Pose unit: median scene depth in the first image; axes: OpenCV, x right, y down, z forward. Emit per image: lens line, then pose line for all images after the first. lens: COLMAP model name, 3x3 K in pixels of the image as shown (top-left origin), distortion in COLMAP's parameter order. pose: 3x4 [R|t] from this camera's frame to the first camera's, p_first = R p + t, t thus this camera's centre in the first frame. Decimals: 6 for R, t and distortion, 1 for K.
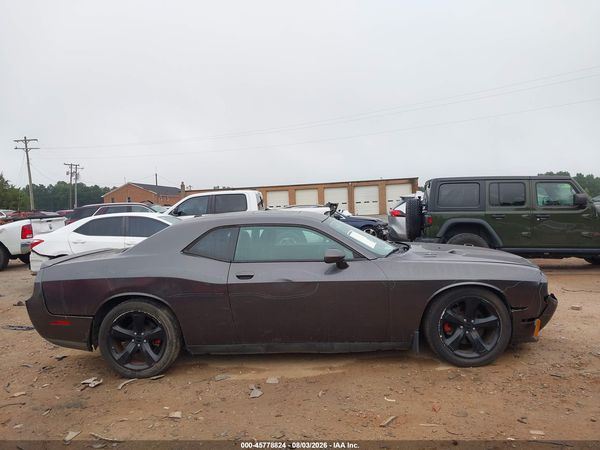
lens RADIAL K [[468.8, 0, 300.0], [0, 468.8, 225.0], [0, 0, 1]] dist [0.012455, -0.003542]
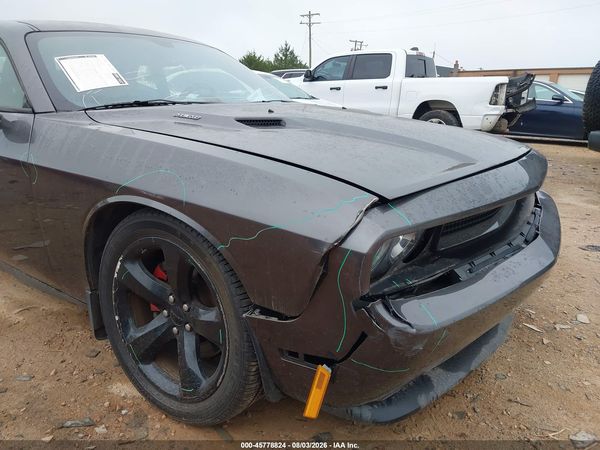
lens RADIAL K [[468.8, 0, 300.0], [0, 468.8, 225.0], [0, 0, 1]] dist [0.012455, -0.003542]
pose [[0.820012, 0.203618, -0.534903, 0.605043], [-0.071734, 0.963771, 0.256903, 0.043735], [0.567834, -0.172292, 0.804910, 0.748981]]
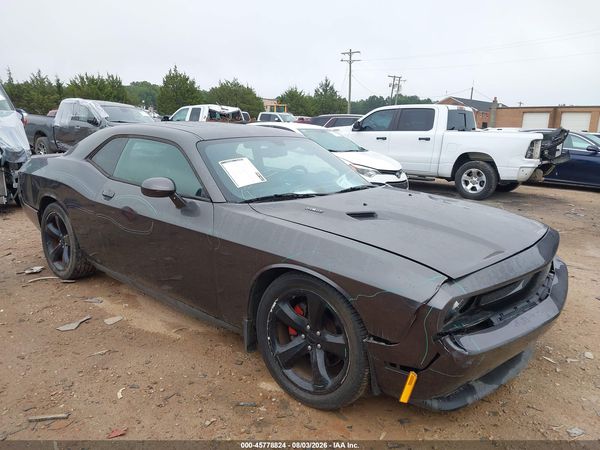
lens RADIAL K [[468.8, 0, 300.0], [0, 468.8, 225.0], [0, 0, 1]] dist [0.012455, -0.003542]
pose [[0.774192, 0.192553, -0.602951, 0.657478], [-0.083551, 0.975357, 0.204201, -0.042207], [0.627412, -0.107713, 0.771202, 0.536448]]
